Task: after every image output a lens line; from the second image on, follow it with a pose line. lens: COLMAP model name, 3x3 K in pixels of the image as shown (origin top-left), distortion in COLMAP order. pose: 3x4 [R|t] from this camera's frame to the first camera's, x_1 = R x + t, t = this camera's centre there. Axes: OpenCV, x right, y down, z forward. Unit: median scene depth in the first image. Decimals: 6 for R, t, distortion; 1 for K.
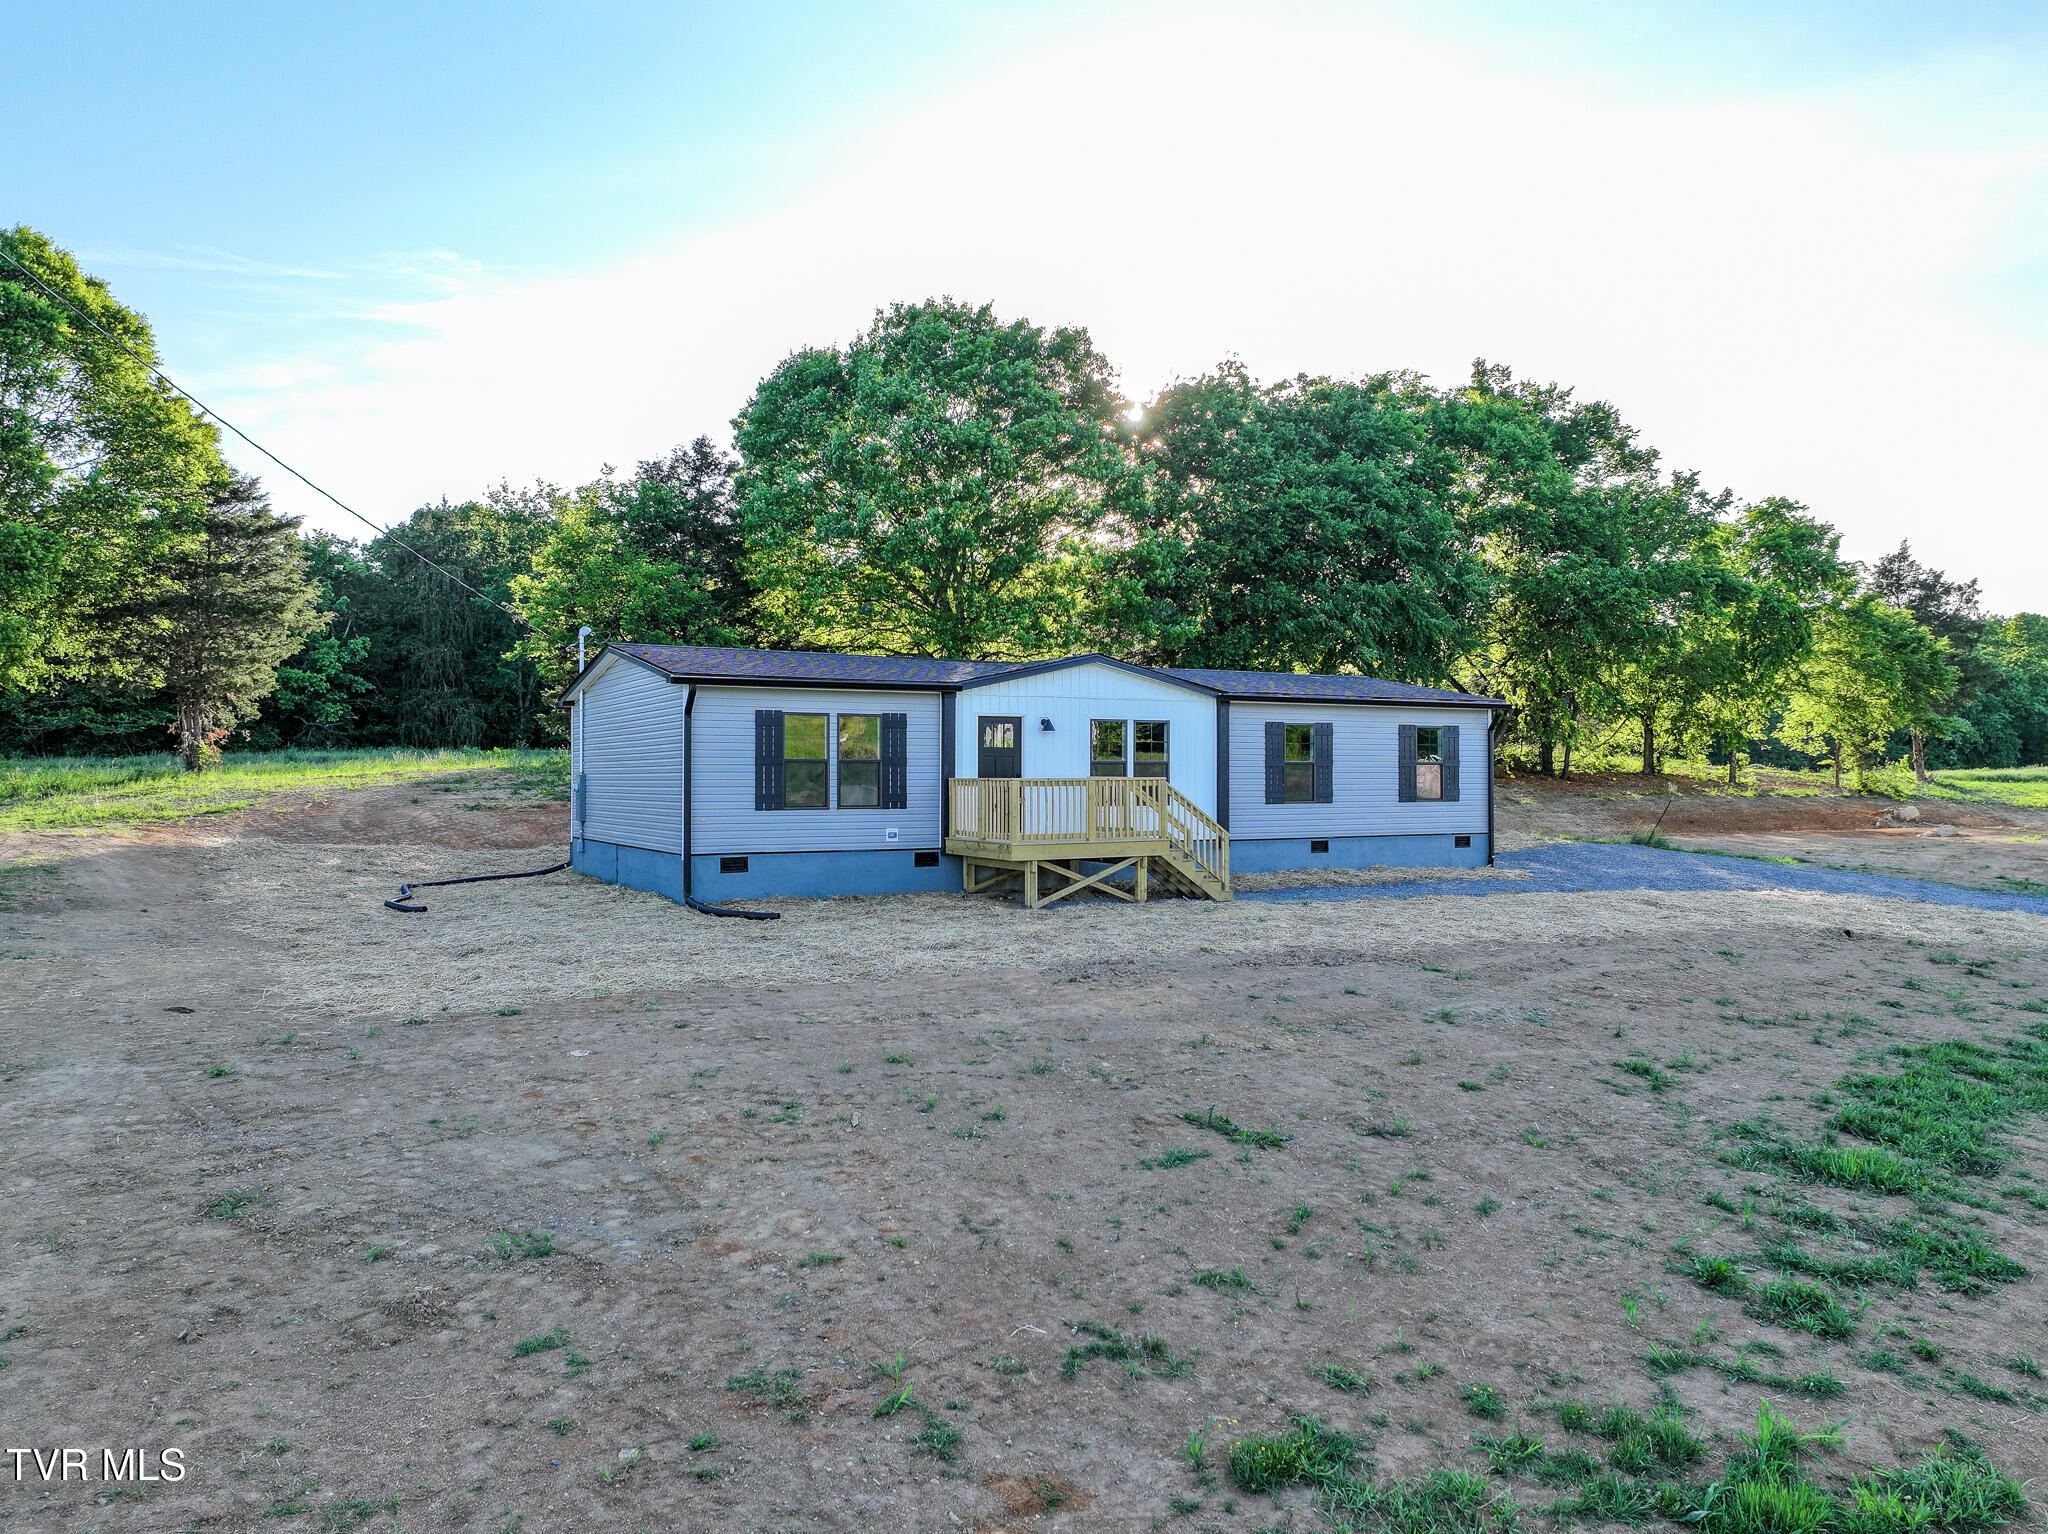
lens RADIAL K [[1451.1, 0, 1024.0], [0, 1451.1, 767.0], [0, 0, 1]] dist [0.018550, -0.001339]
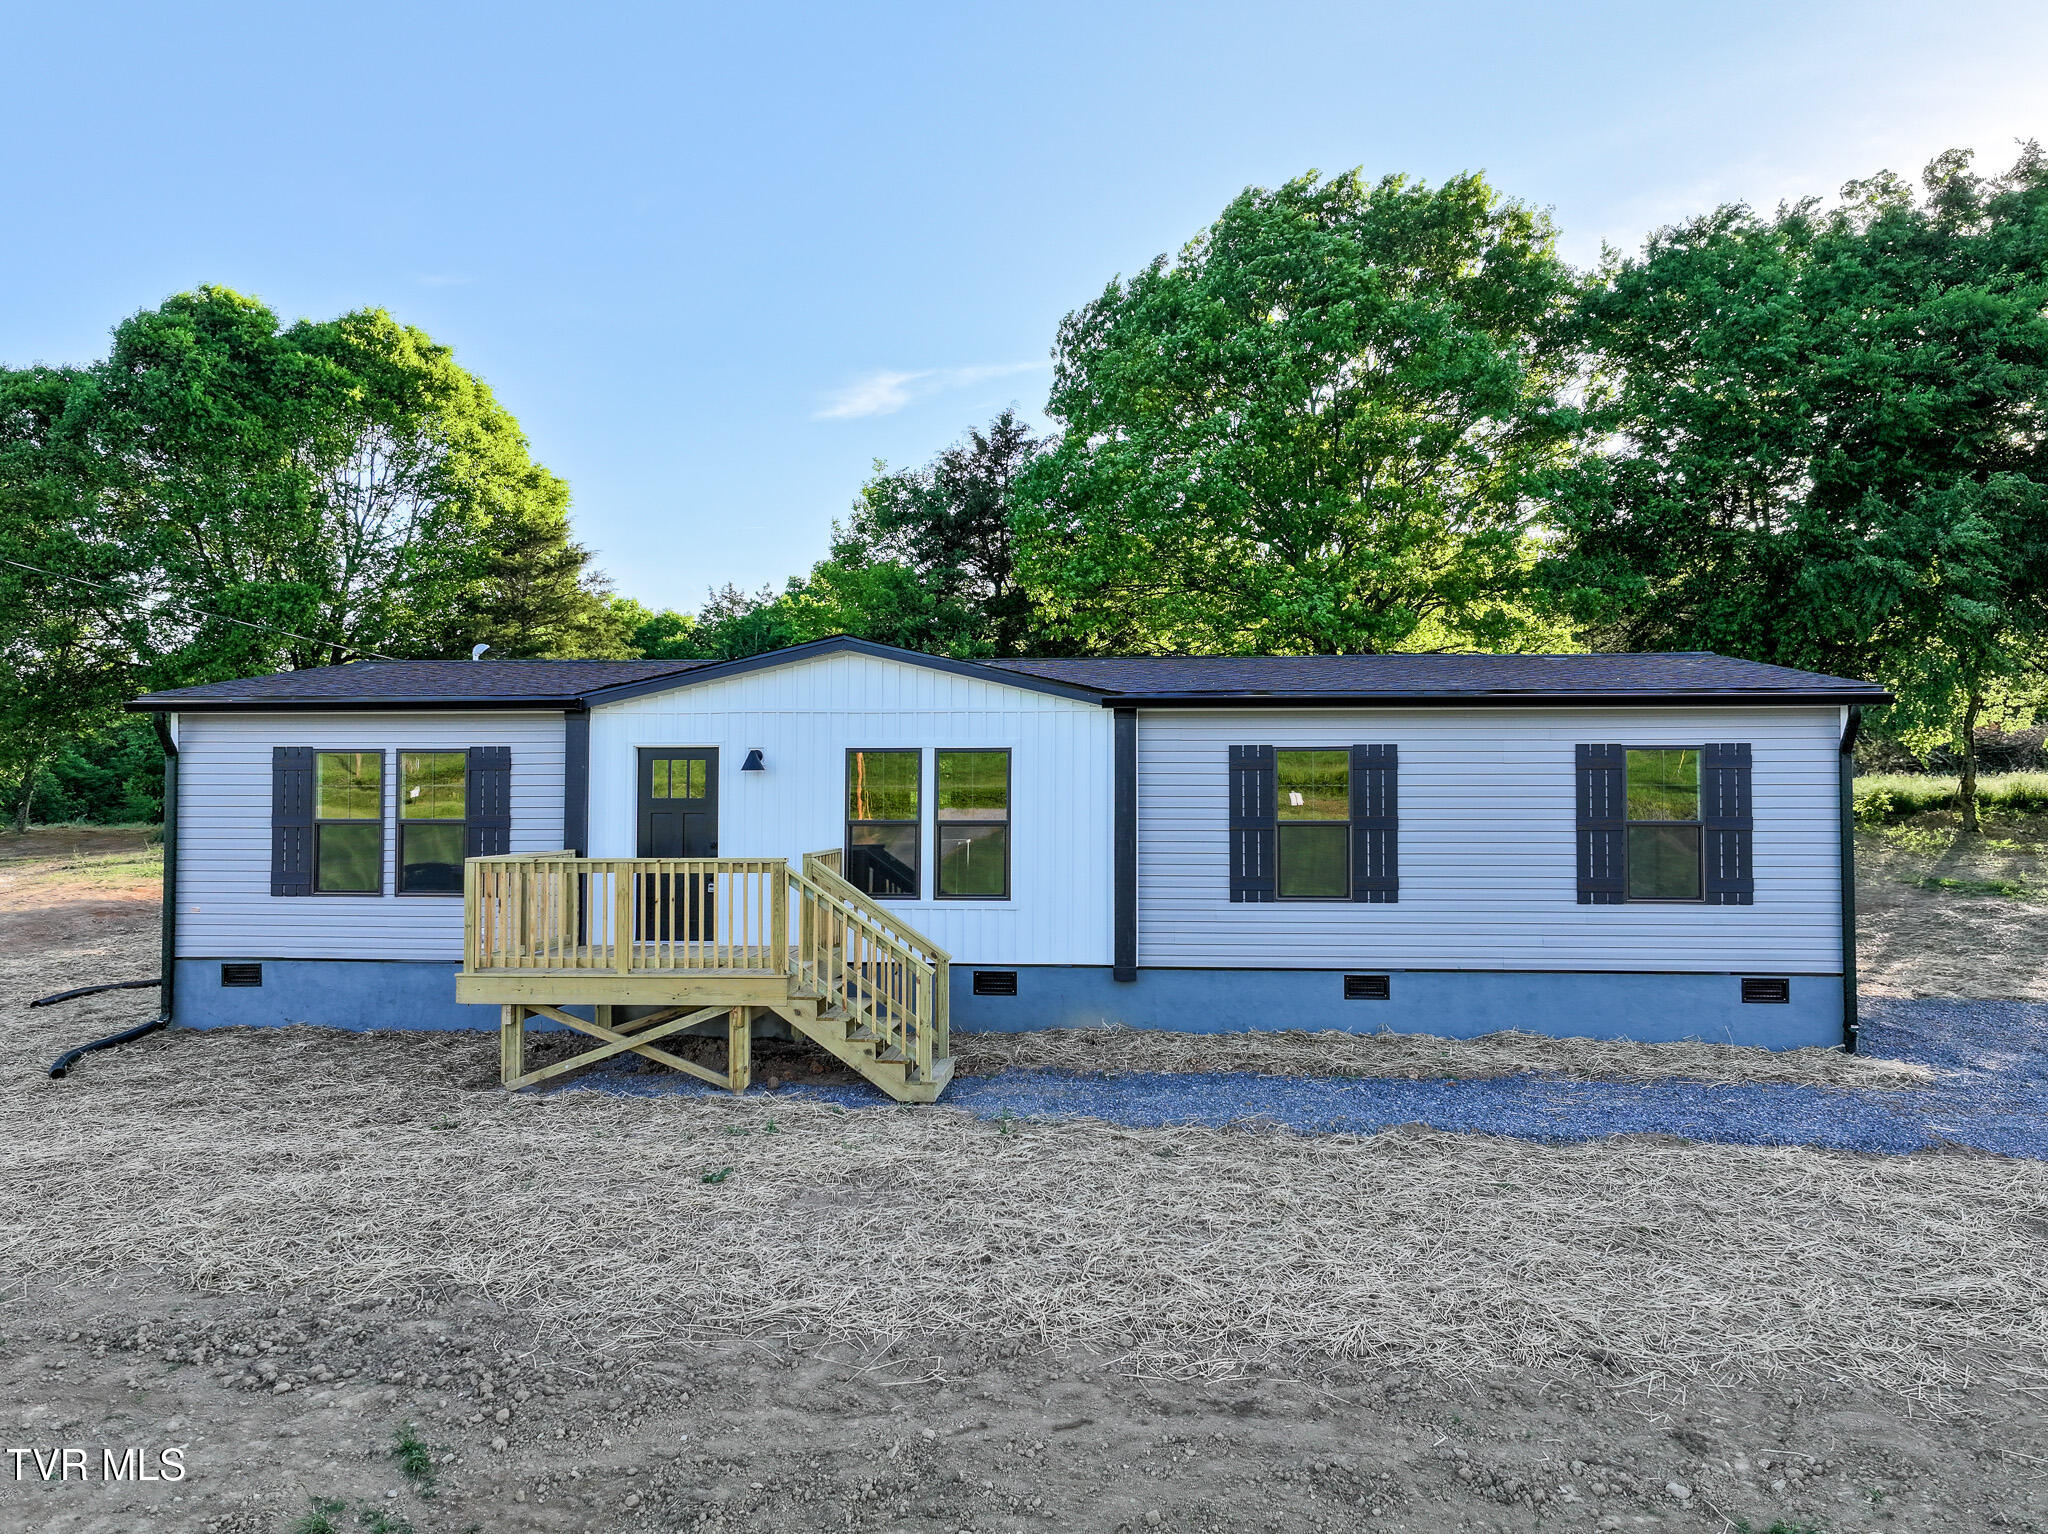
lens RADIAL K [[1451.1, 0, 1024.0], [0, 1451.1, 767.0], [0, 0, 1]] dist [0.018550, -0.001339]
pose [[0.830947, -0.018863, -0.556032, 0.419405], [0.003379, 0.999578, -0.028861, -0.008484], [0.556341, 0.022103, 0.830660, 0.553766]]
